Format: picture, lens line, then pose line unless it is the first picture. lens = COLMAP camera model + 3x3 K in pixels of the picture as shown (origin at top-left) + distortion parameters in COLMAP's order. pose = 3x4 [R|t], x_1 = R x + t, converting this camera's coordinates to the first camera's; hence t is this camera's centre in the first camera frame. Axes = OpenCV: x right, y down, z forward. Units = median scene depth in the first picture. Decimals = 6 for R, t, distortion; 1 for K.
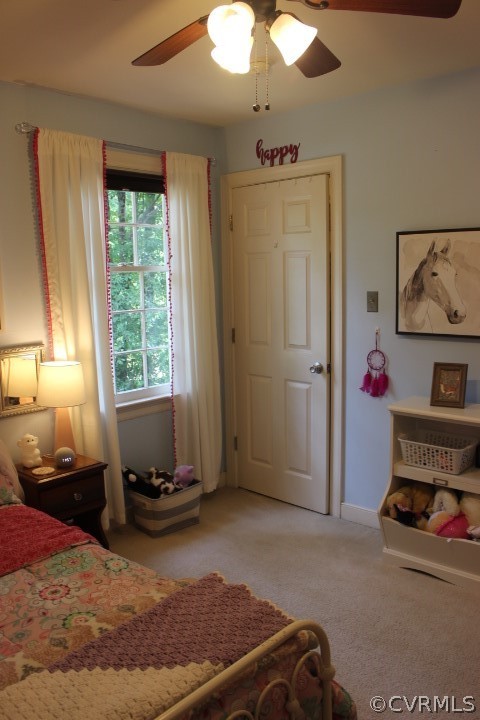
lens RADIAL K [[613.7, 0, 239.8], [0, 613.7, 346.7], [0, 0, 1]] dist [-0.001075, 0.001878]
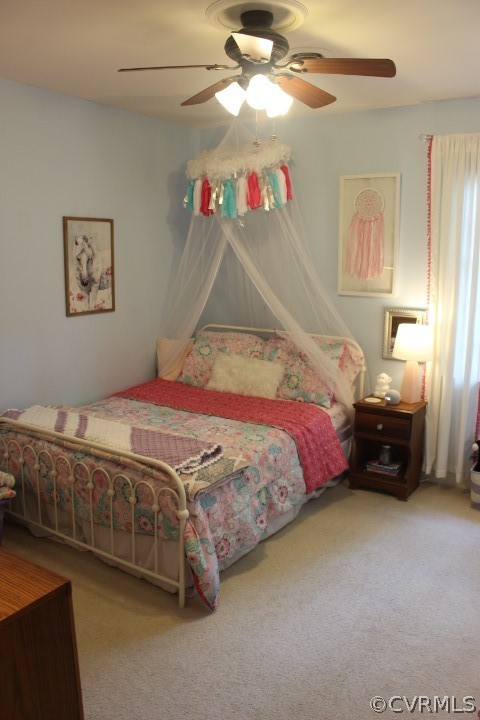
lens RADIAL K [[613.7, 0, 239.8], [0, 613.7, 346.7], [0, 0, 1]] dist [-0.001075, 0.001878]
pose [[0.129342, 0.176189, -0.975822, 1.254325], [-0.139024, 0.977590, 0.158081, -0.116276], [0.981806, 0.115216, 0.150938, 0.675234]]
